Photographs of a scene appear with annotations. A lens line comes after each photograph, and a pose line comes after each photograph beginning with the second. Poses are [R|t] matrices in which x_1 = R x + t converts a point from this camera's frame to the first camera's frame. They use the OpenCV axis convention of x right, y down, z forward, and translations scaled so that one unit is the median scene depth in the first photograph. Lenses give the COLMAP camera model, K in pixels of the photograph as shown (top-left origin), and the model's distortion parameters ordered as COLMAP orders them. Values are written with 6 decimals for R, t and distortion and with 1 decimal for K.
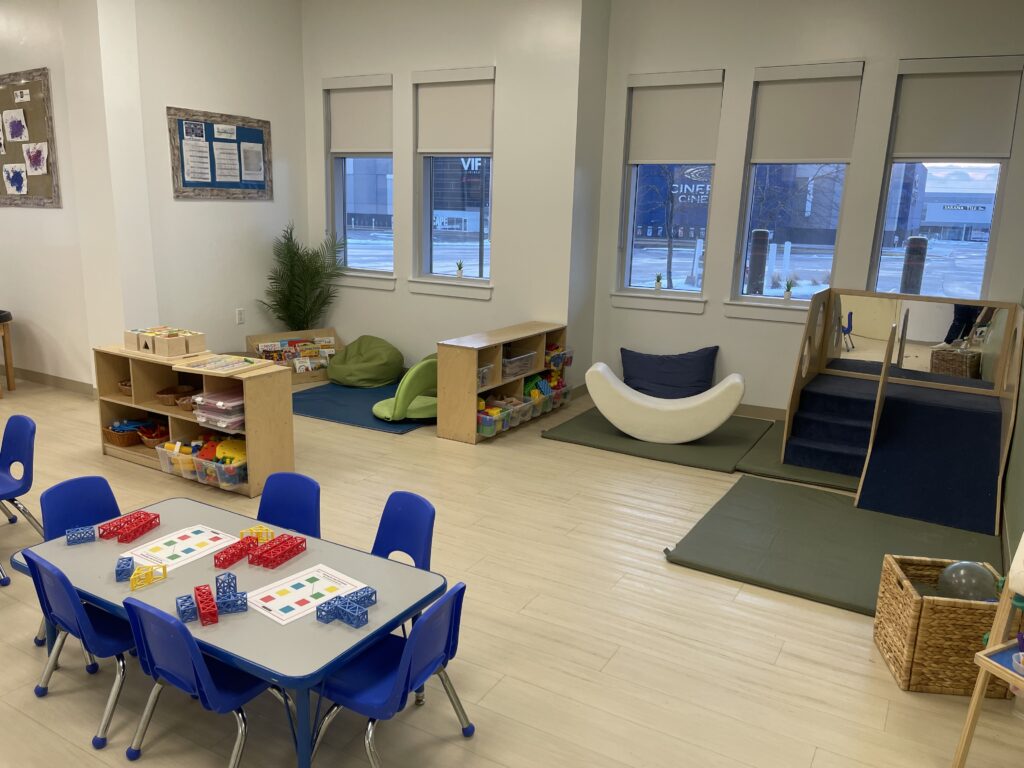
lens RADIAL K [[780.1, 0, 521.3], [0, 780.1, 387.8], [0, 0, 1]] dist [0.062499, -0.077743]
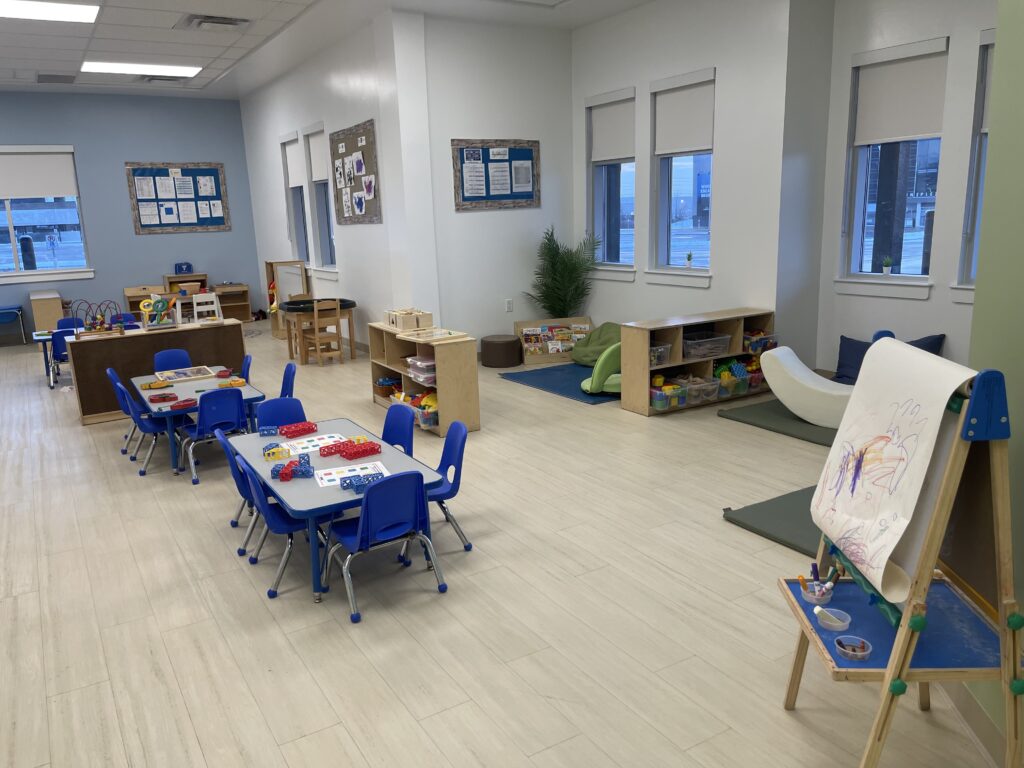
lens RADIAL K [[780.1, 0, 517.1], [0, 780.1, 387.2], [0, 0, 1]] dist [0.062499, -0.077743]
pose [[0.876836, 0.049368, -0.478249, 0.268990], [-0.051697, 0.998628, 0.008303, 0.027893], [0.478003, 0.017444, 0.878185, -0.053793]]
